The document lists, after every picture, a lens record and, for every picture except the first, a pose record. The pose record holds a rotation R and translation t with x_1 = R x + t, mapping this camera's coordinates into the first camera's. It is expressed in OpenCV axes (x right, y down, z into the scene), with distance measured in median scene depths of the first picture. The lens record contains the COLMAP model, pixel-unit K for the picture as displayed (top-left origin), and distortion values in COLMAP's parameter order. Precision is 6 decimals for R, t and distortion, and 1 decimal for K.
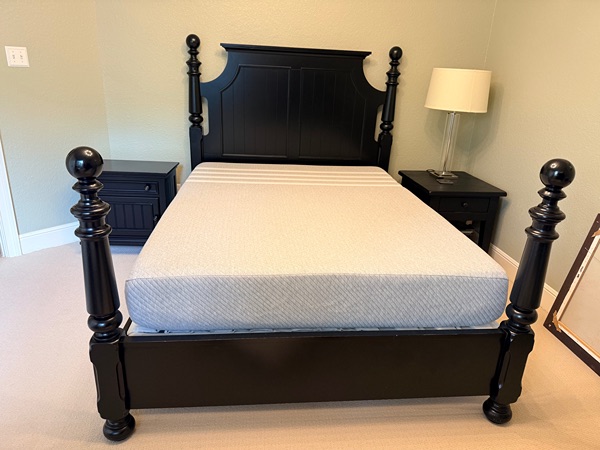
lens RADIAL K [[430.6, 0, 300.0], [0, 430.6, 225.0], [0, 0, 1]] dist [0.042893, -0.051144]
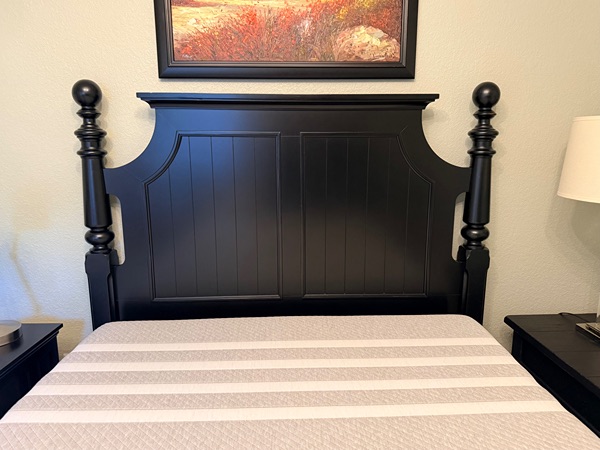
lens RADIAL K [[430.6, 0, 300.0], [0, 430.6, 225.0], [0, 0, 1]] dist [0.042893, -0.051144]
pose [[0.997217, -0.039905, -0.062978, 0.030221], [0.029052, 0.985918, -0.164687, -0.173886], [0.068663, 0.162399, 0.984333, 0.525654]]
